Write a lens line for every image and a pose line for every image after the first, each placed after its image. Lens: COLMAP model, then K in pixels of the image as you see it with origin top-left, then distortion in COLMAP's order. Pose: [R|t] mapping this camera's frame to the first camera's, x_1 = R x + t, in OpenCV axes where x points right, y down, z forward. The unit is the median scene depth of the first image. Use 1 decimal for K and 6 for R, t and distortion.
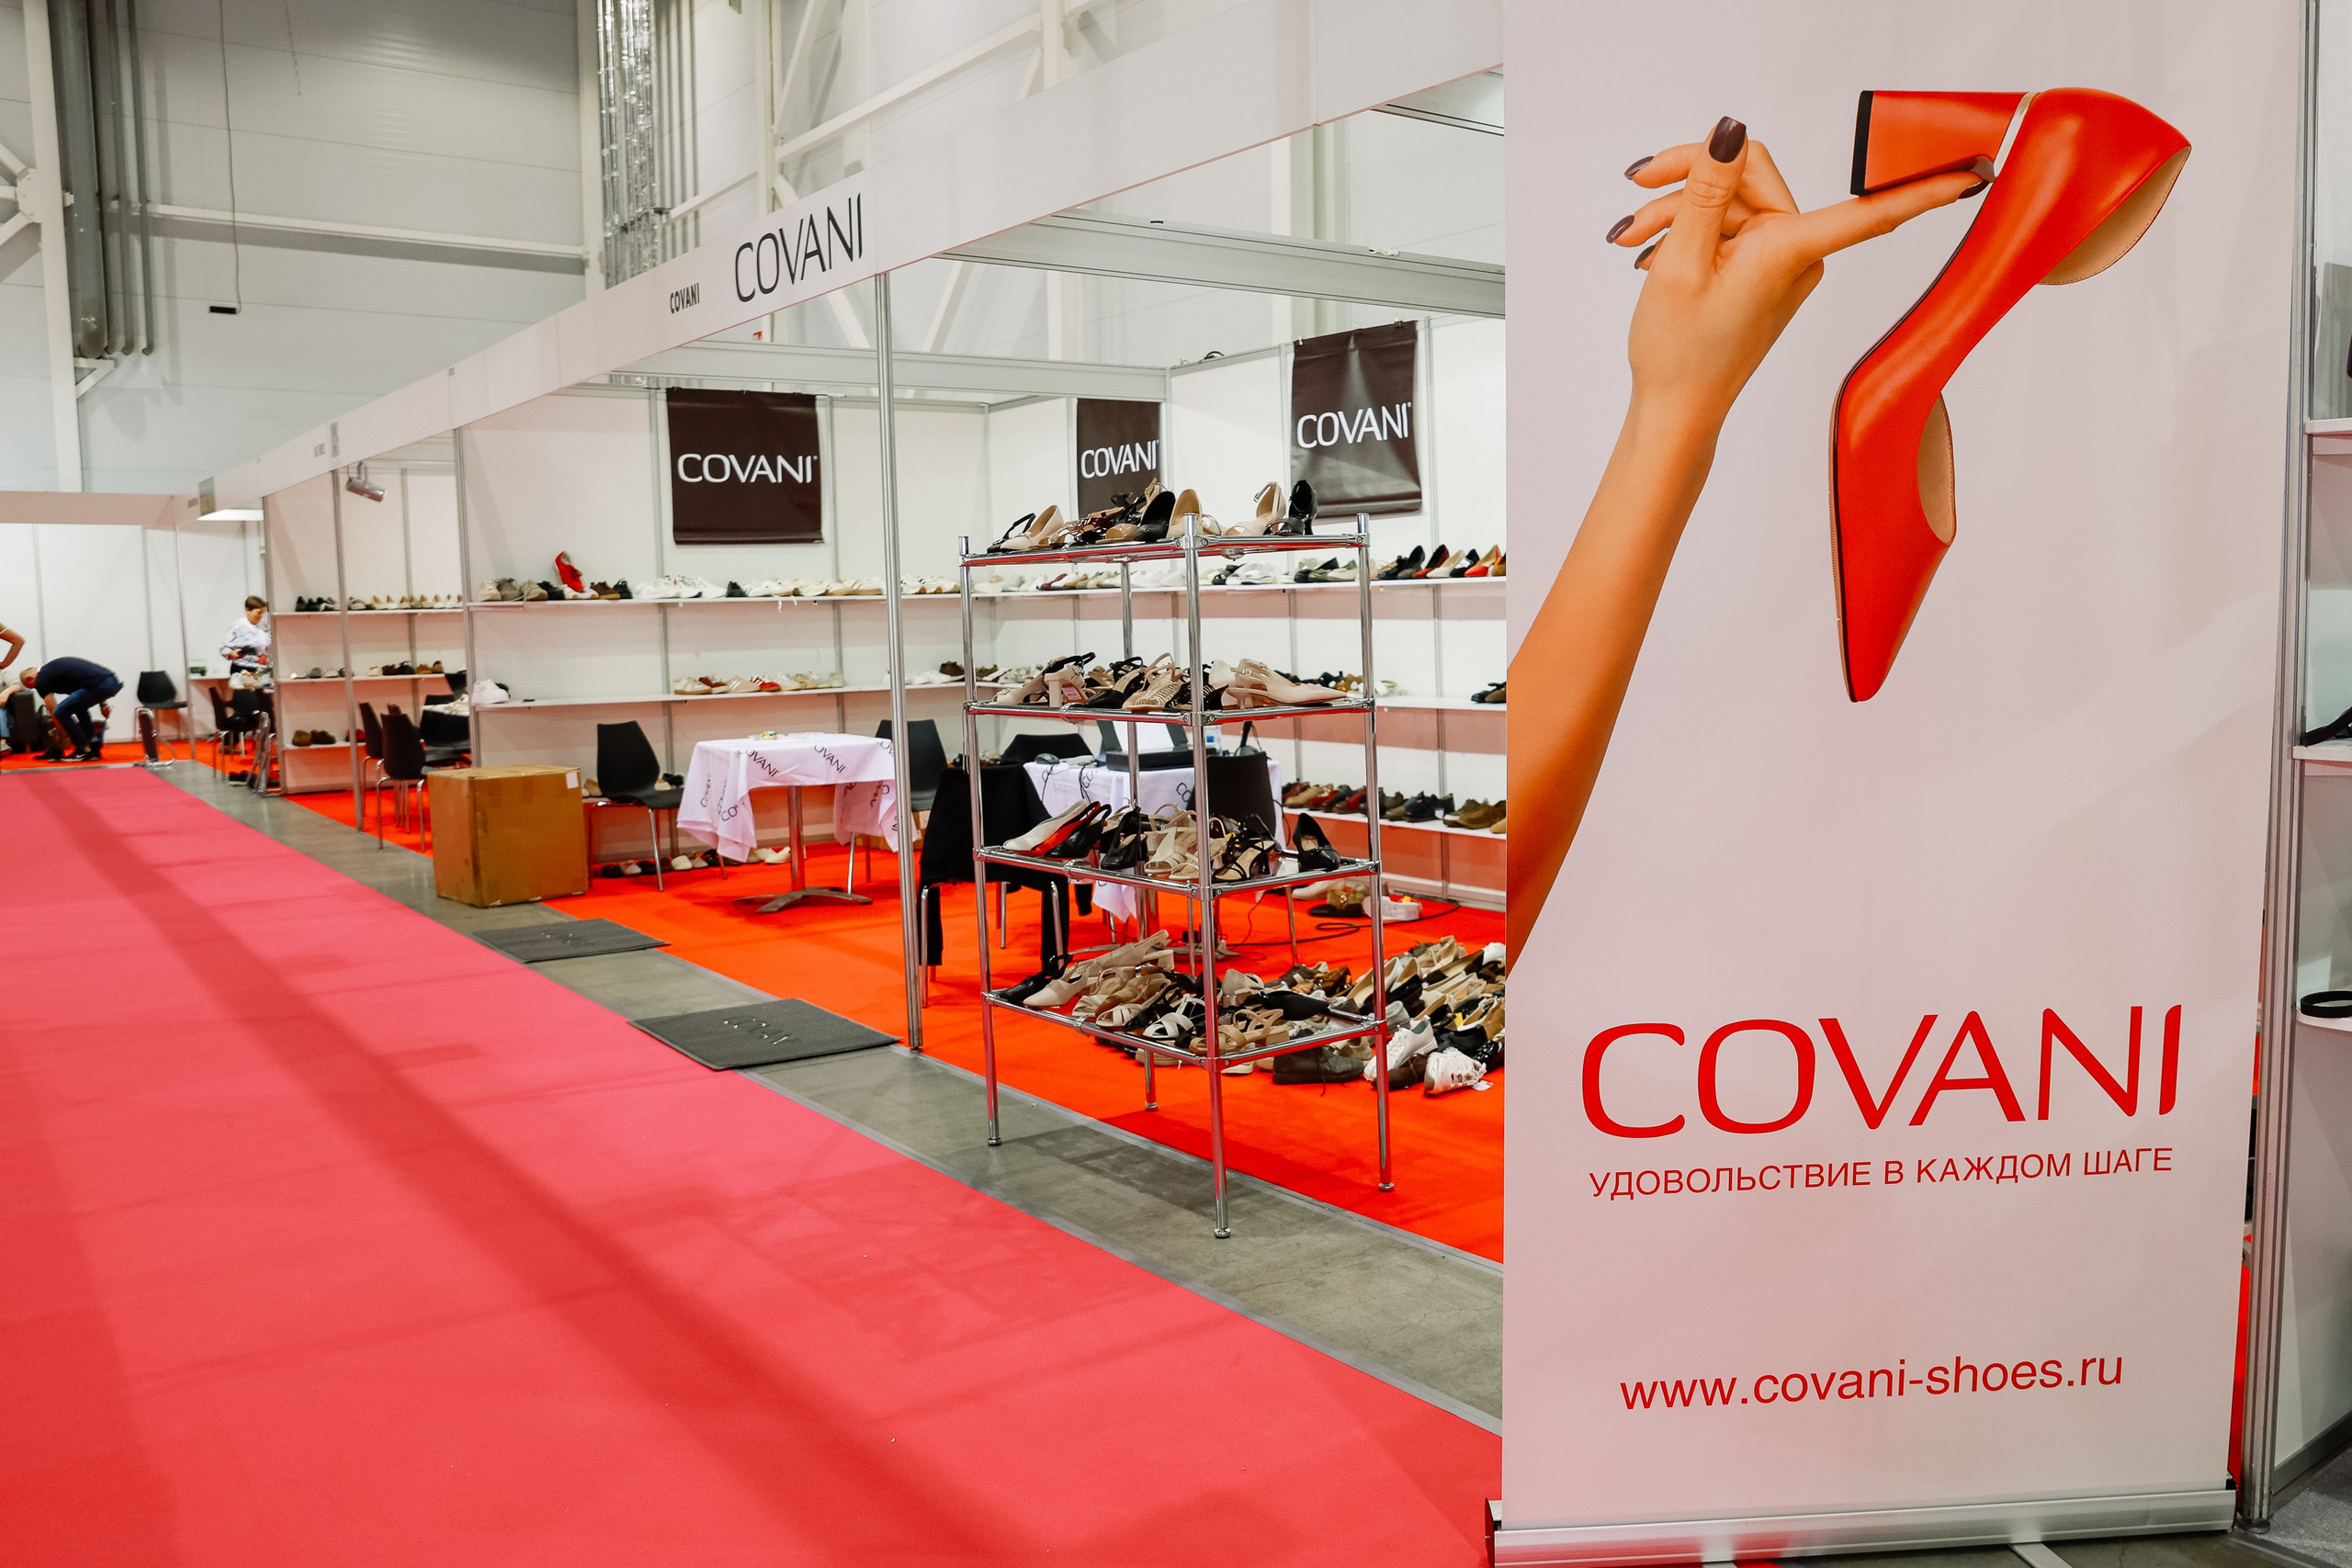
lens RADIAL K [[1672.1, 0, 1178.0], [0, 1672.1, 770.2], [0, 0, 1]] dist [-0.012021, -0.006226]
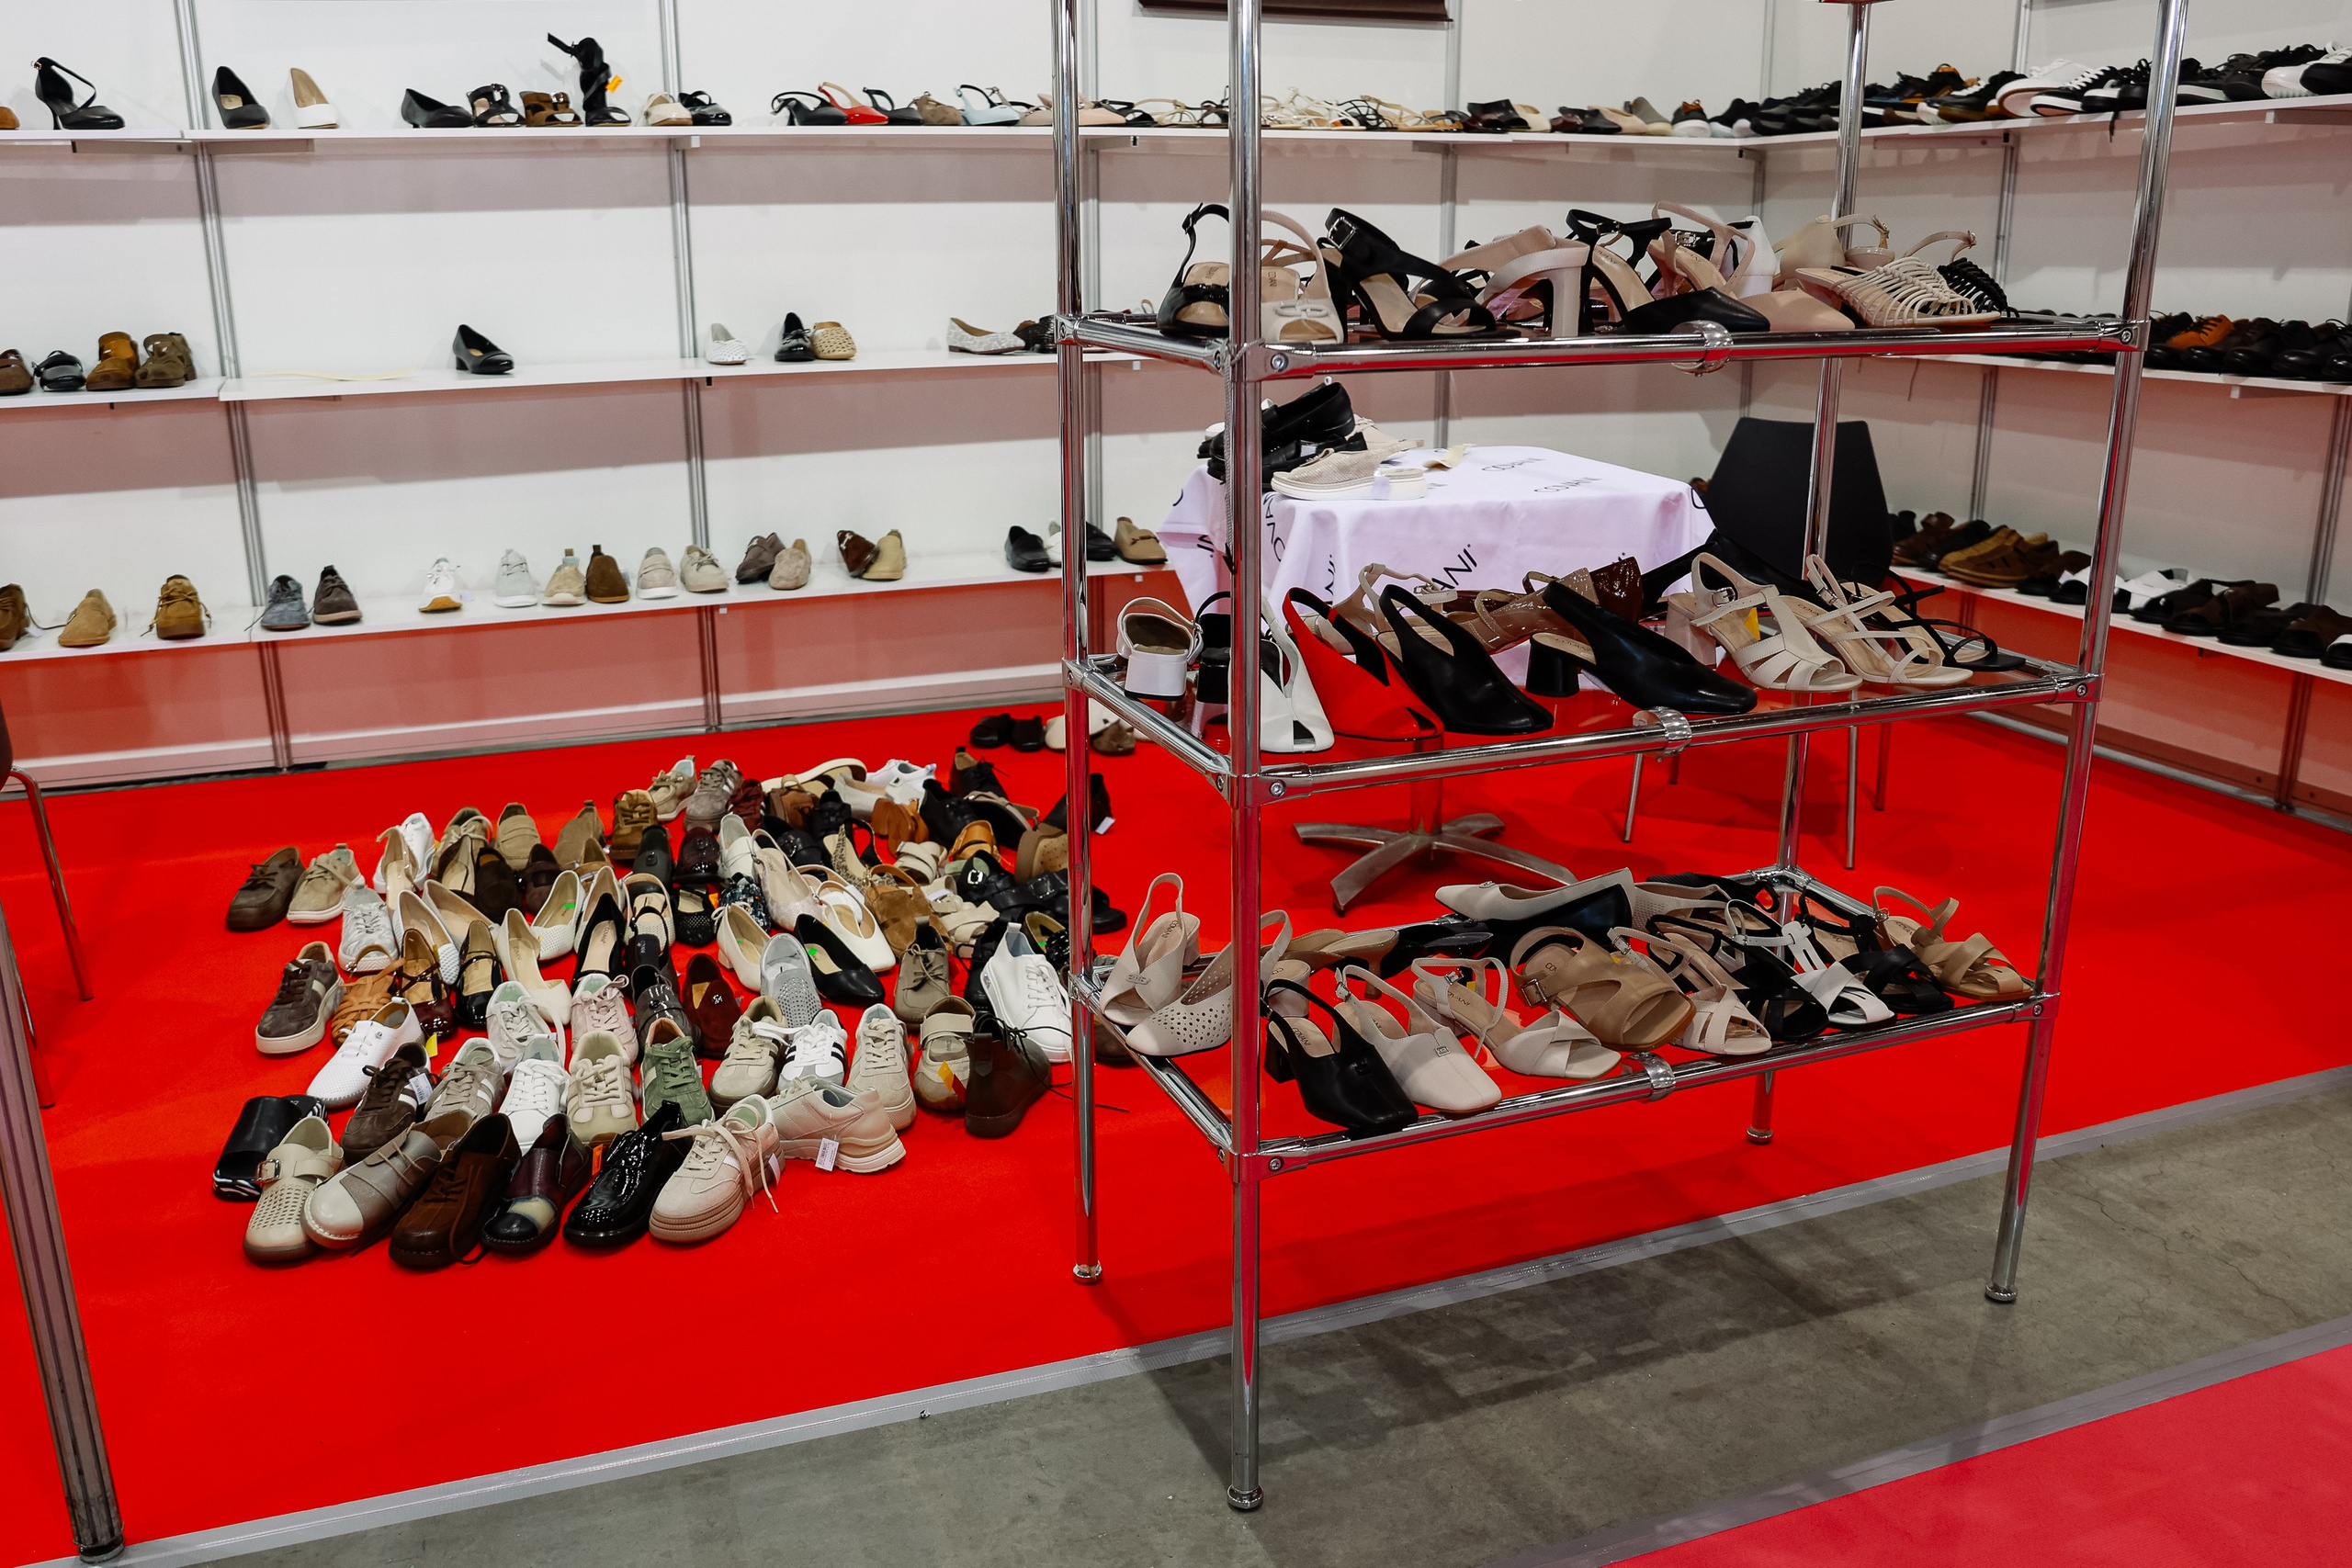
lens RADIAL K [[2012.7, 0, 1173.5], [0, 2012.7, 786.1], [0, 0, 1]] dist [-0.056083, -0.010952]
pose [[0.312405, -0.270389, 0.910655, -0.219076], [0.098827, 0.962685, 0.251935, -0.031822], [-0.944794, 0.011291, 0.327470, 0.357120]]
